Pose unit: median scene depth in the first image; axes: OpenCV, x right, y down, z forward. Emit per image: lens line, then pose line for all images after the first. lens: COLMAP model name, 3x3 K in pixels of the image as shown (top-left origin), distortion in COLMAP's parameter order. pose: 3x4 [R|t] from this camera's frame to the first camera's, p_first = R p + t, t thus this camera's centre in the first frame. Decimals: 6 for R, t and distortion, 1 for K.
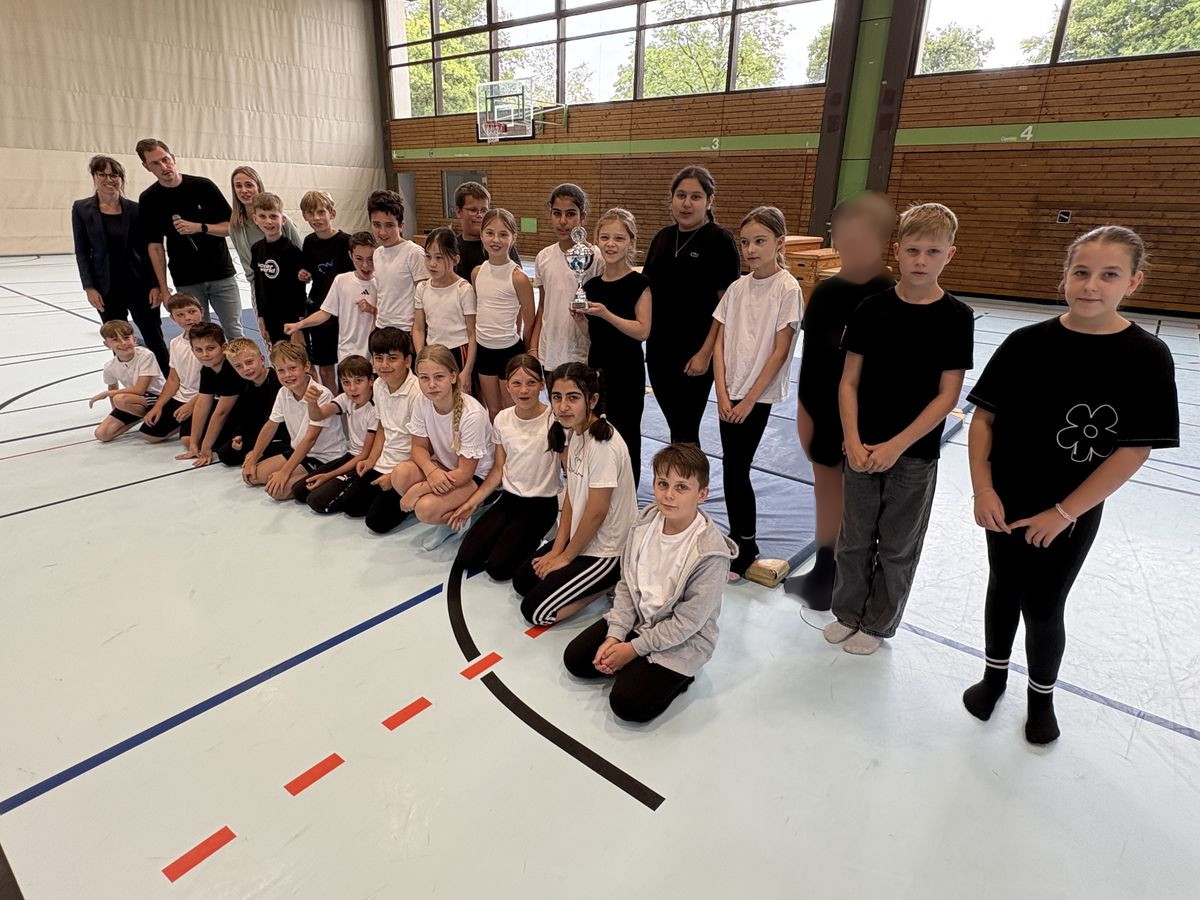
lens RADIAL K [[668.3, 0, 600.0], [0, 668.3, 450.0], [0, 0, 1]] dist [0.000784, 0.000351]
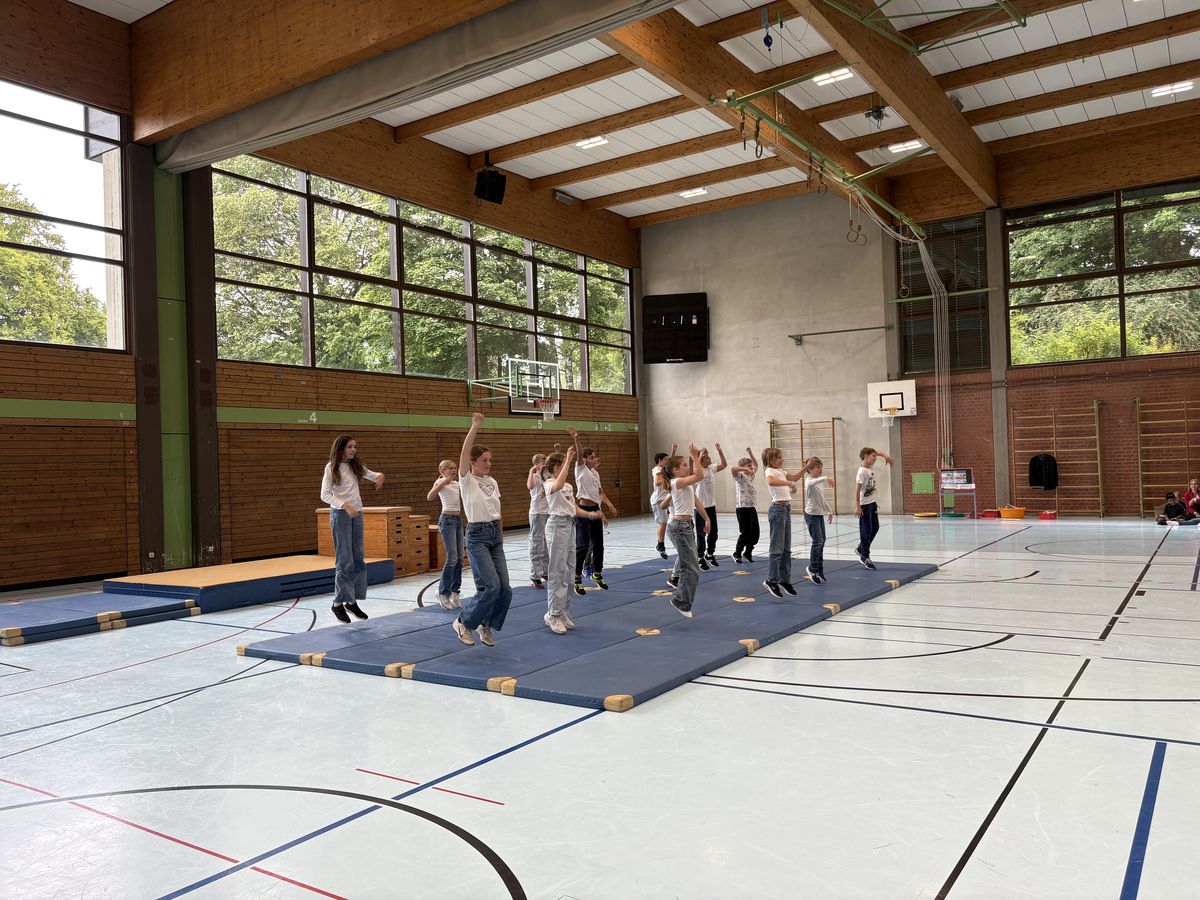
lens RADIAL K [[907.5, 0, 600.0], [0, 907.5, 450.0], [0, 0, 1]] dist [0.071260, -0.076624]
pose [[-0.091244, -0.004047, 0.995820, -0.728173], [0.375908, 0.925869, 0.038206, -0.201277], [-0.922154, 0.377823, -0.082959, 0.475693]]
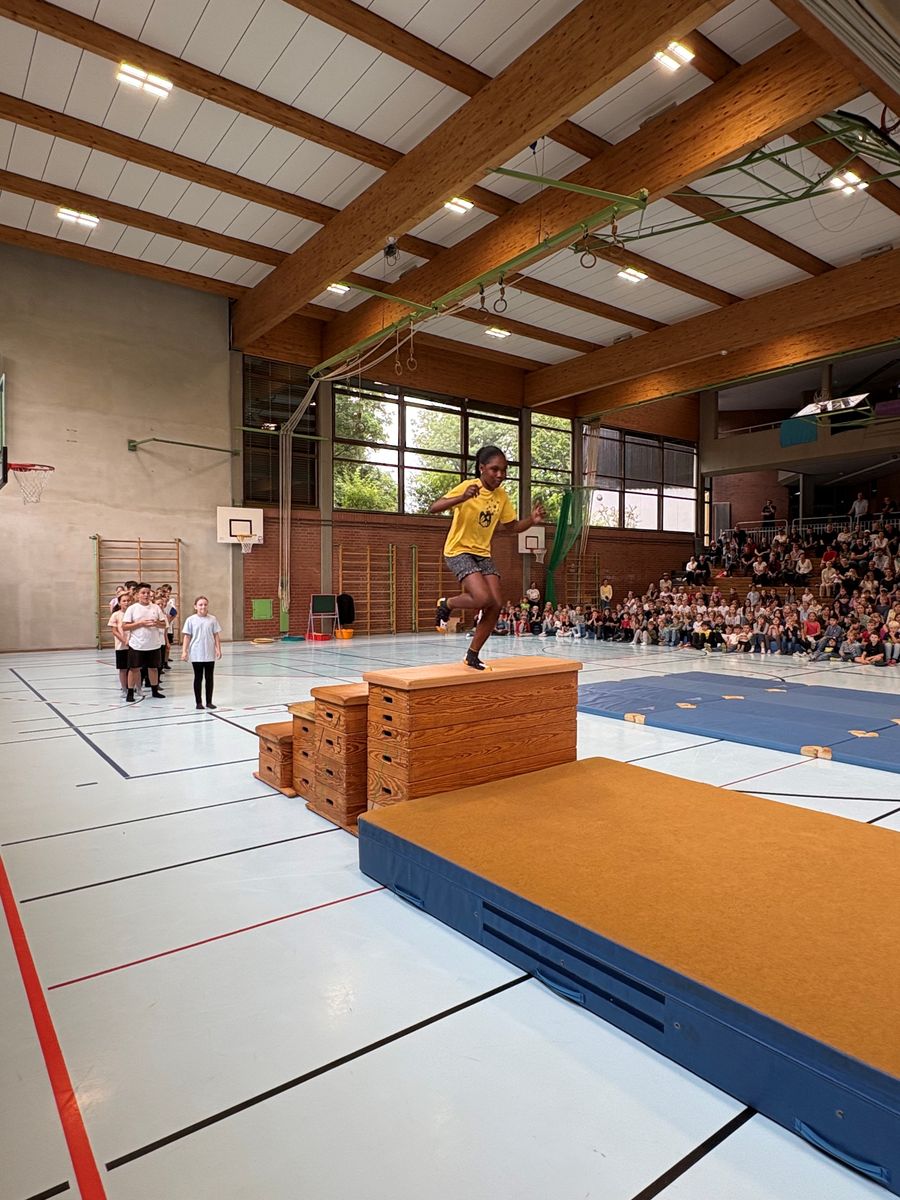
lens RADIAL K [[717.3, 0, 450.0], [0, 717.3, 600.0], [0, 0, 1]] dist [-0.001135, -0.000424]
pose [[-0.970650, -0.028120, 0.238847, 0.129975], [0.063973, 0.927169, 0.369141, -0.344546], [-0.231832, 0.373586, -0.898158, 0.912970]]
